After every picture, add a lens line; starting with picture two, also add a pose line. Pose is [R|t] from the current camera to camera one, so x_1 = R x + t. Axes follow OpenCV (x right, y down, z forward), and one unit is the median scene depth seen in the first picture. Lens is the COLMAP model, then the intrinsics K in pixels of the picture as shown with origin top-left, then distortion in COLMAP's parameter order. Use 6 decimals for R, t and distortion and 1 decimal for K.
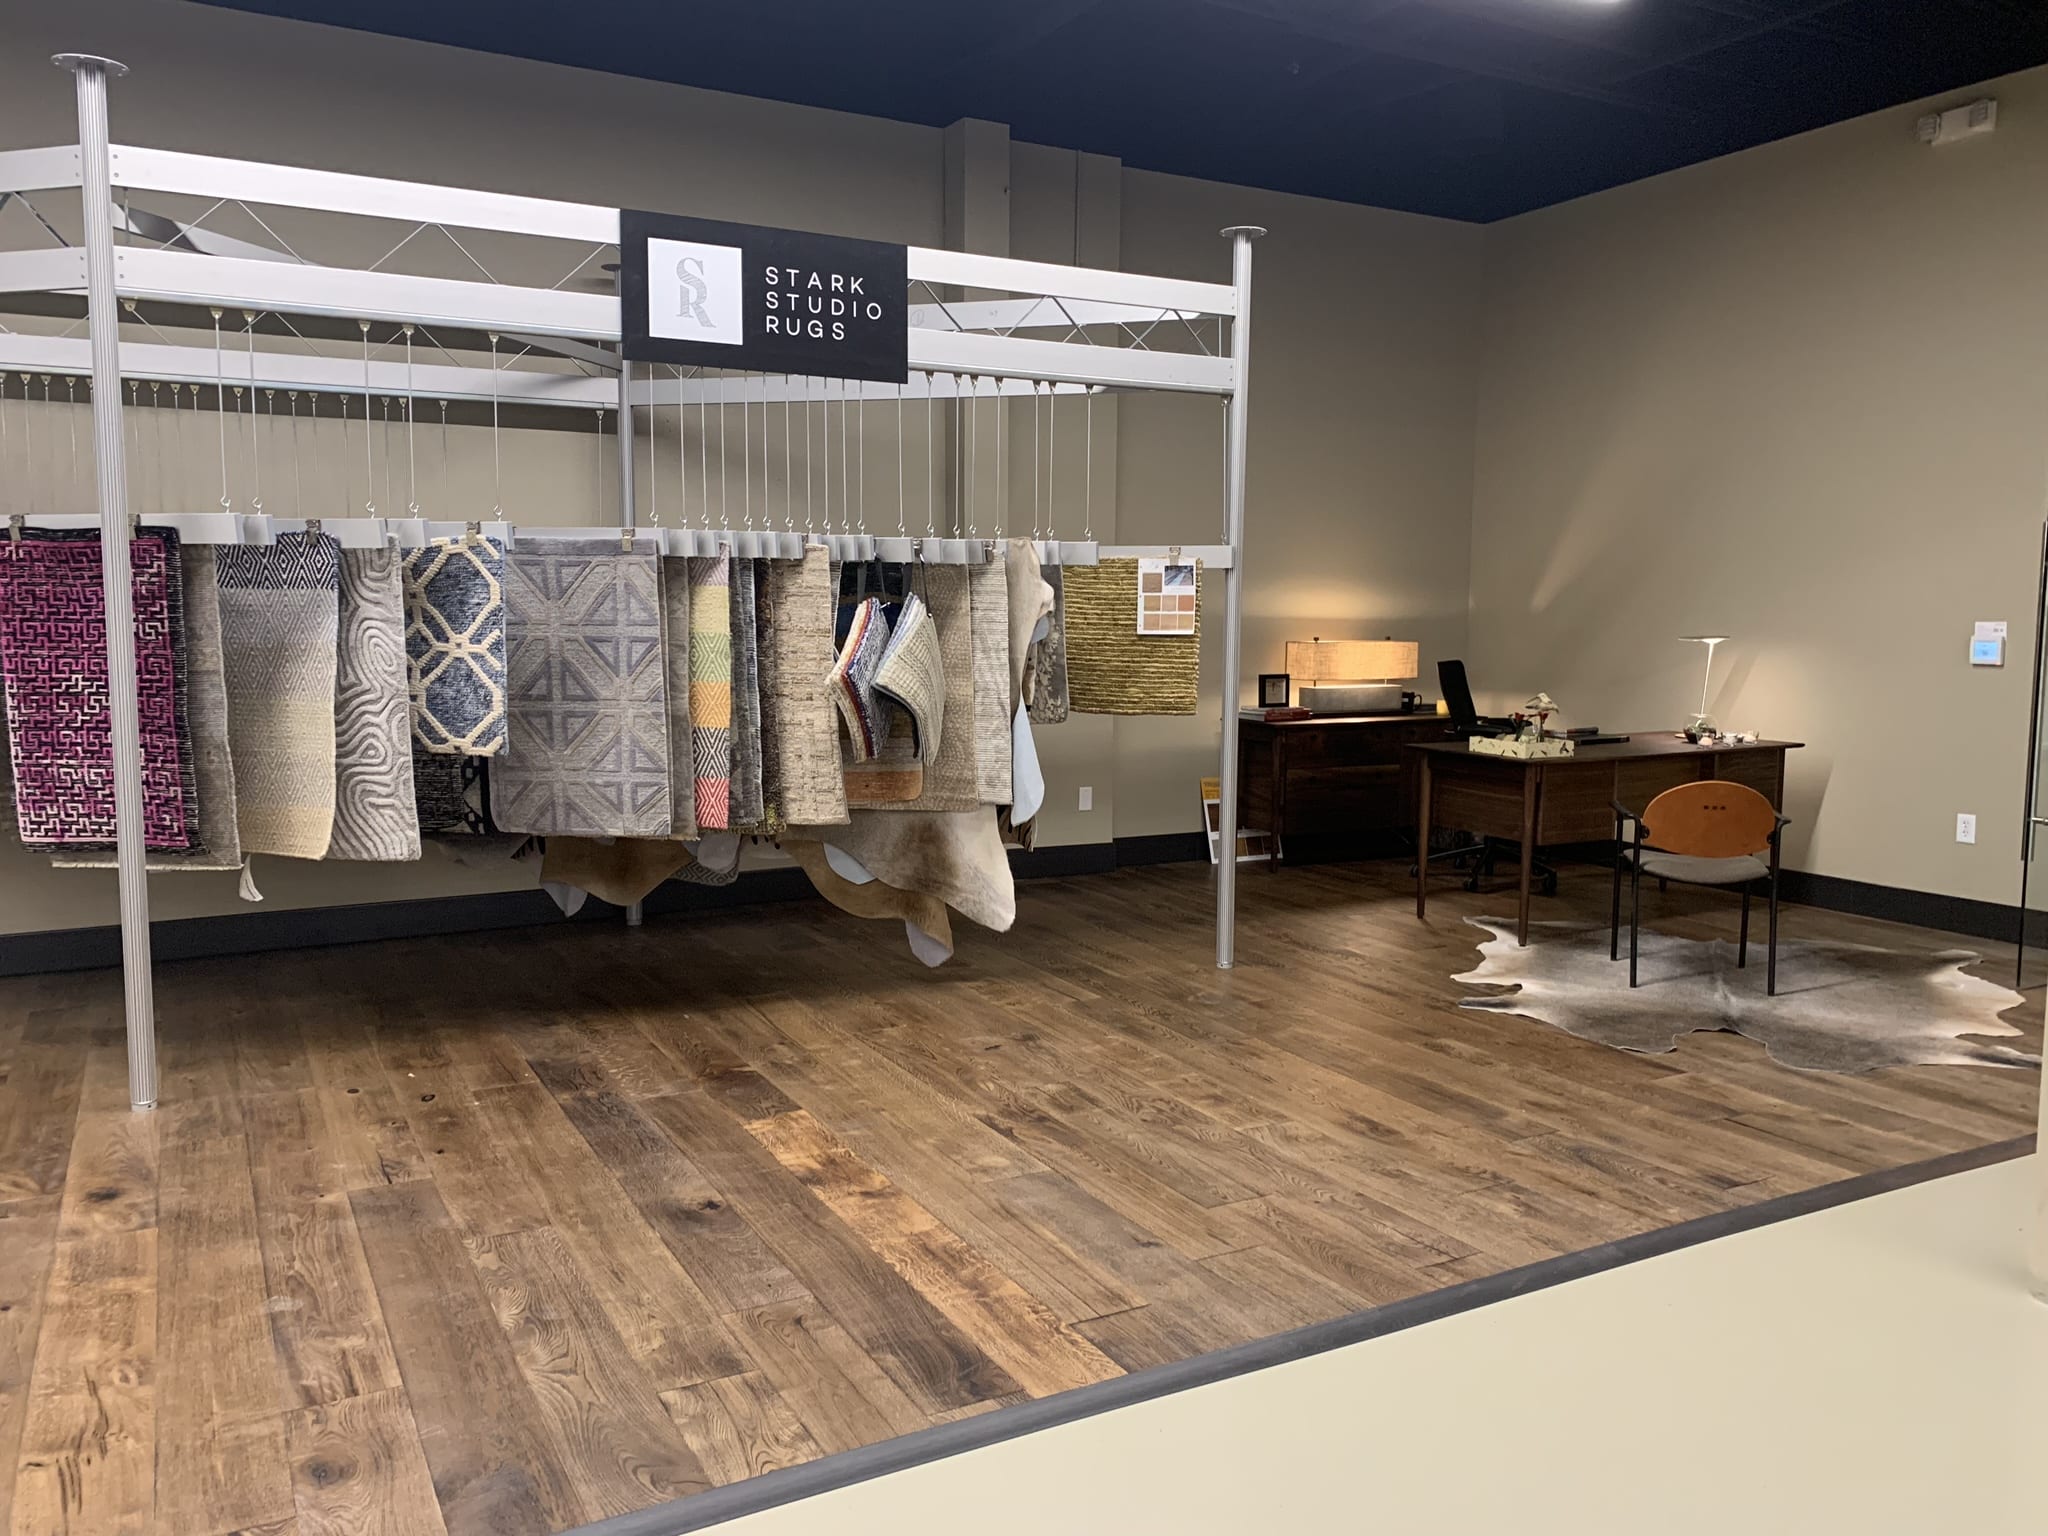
lens RADIAL K [[1556.7, 0, 1023.8], [0, 1556.7, 770.5], [0, 0, 1]] dist [-0.000978, -0.000033]
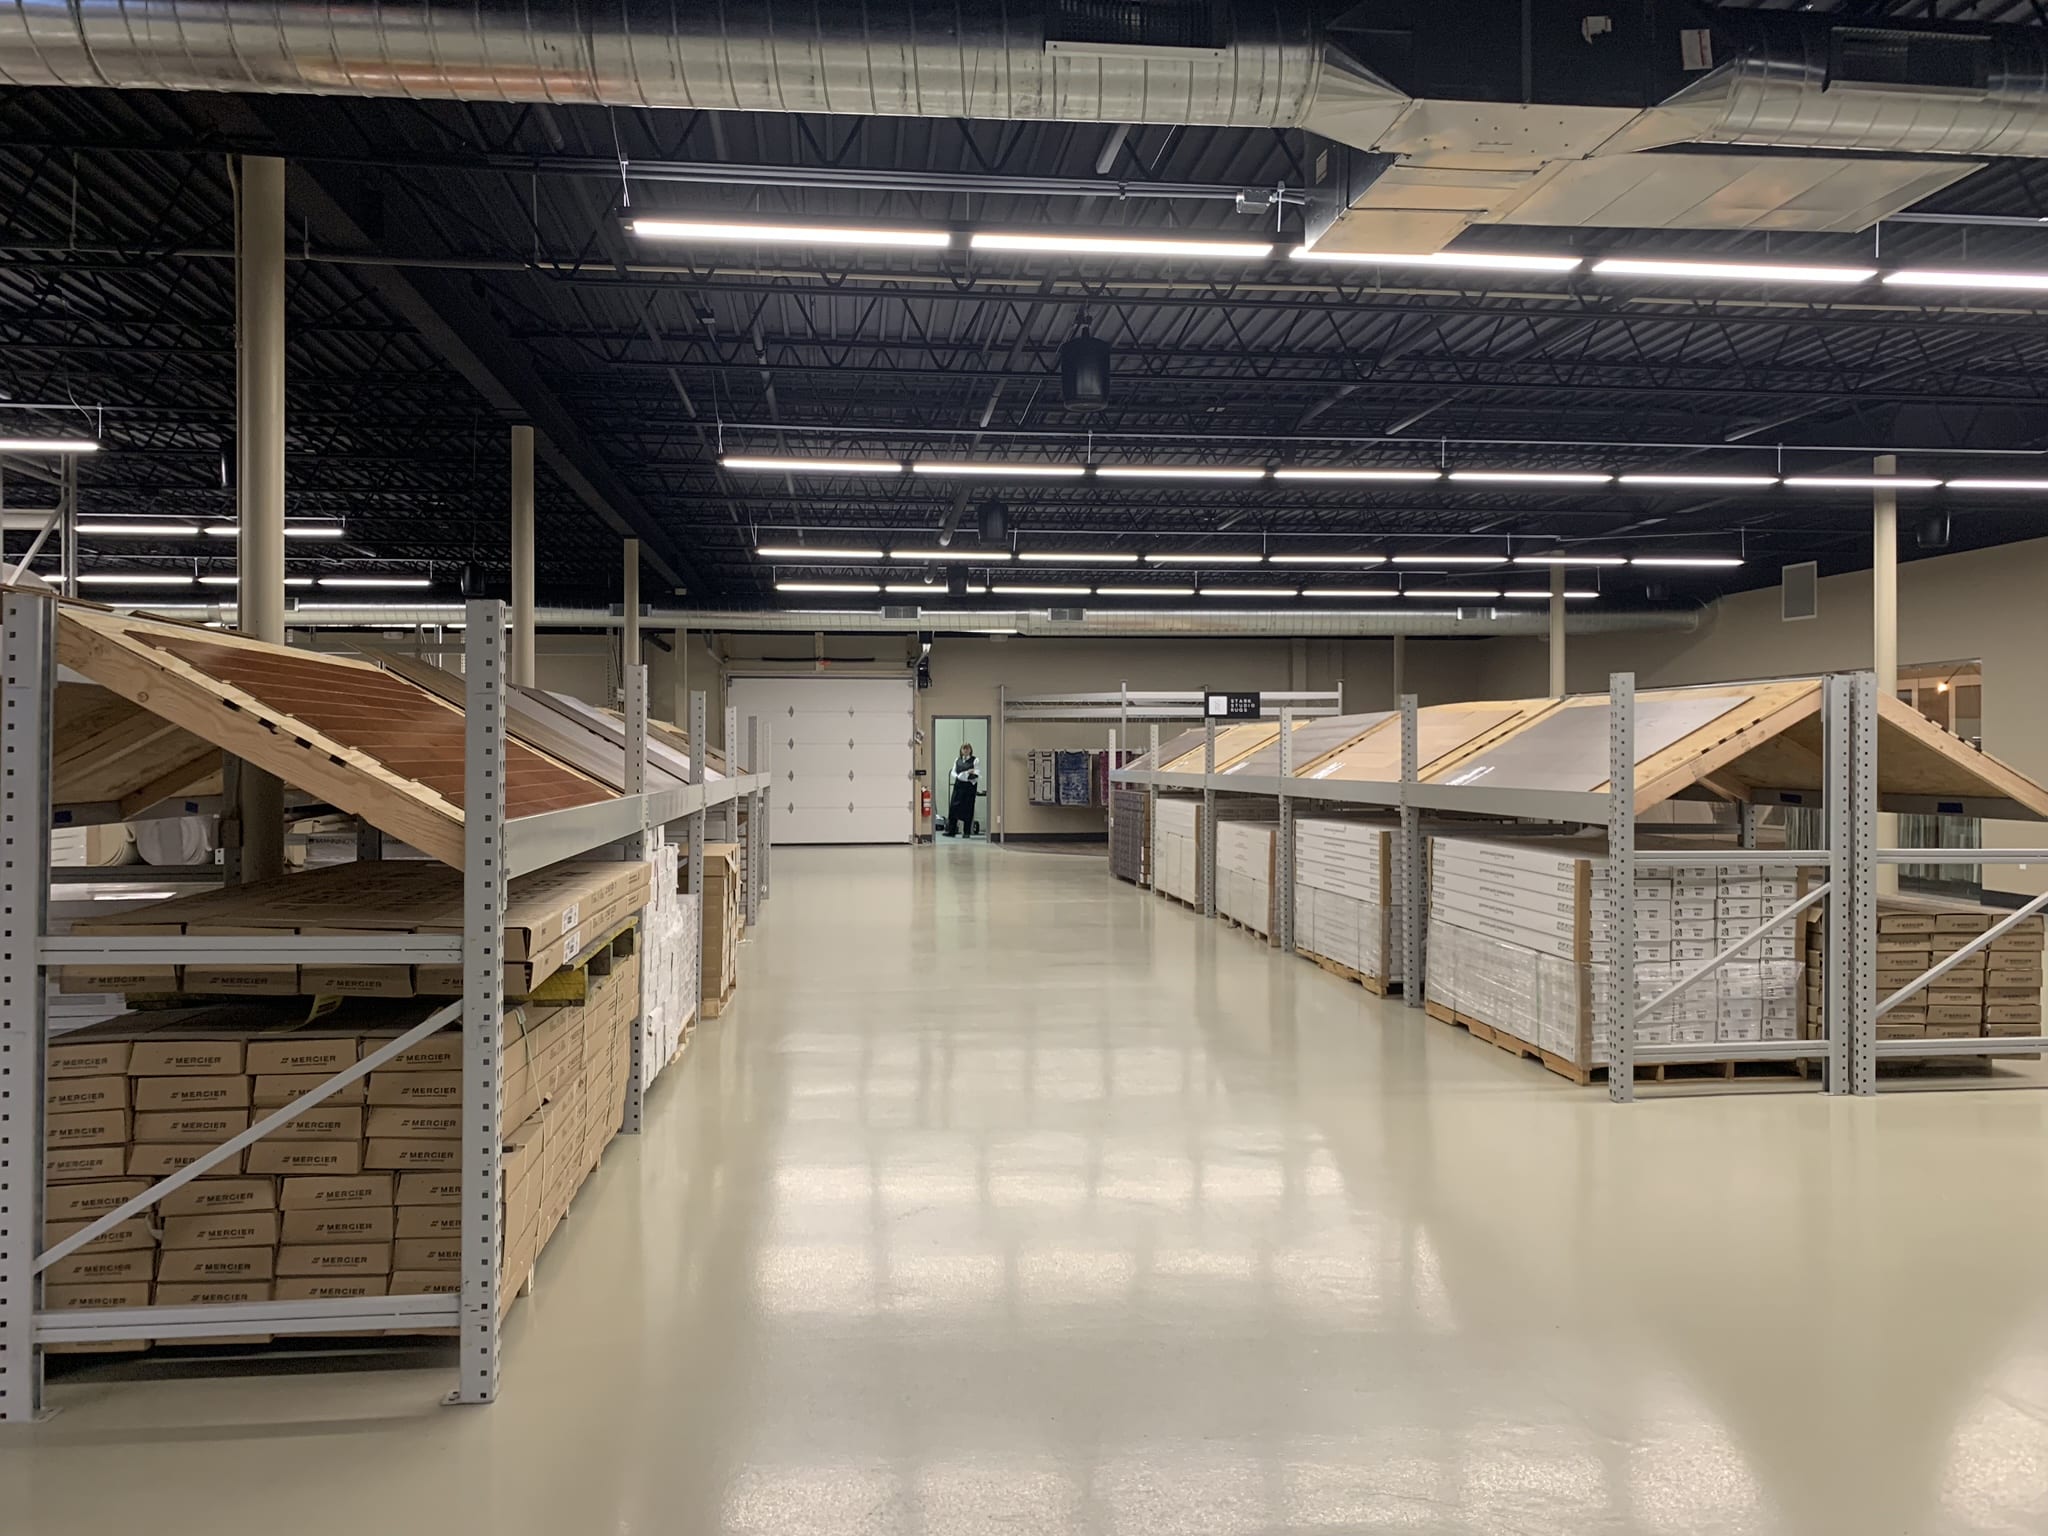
lens RADIAL K [[1556.7, 0, 1022.7], [0, 1556.7, 763.5], [0, 0, 1]] dist [-0.000978, -0.000033]
pose [[0.925214, -0.004447, -0.379420, 1.203616], [-0.032783, 0.995255, -0.091608, 0.404896], [0.378027, 0.097195, 0.920678, -4.180438]]
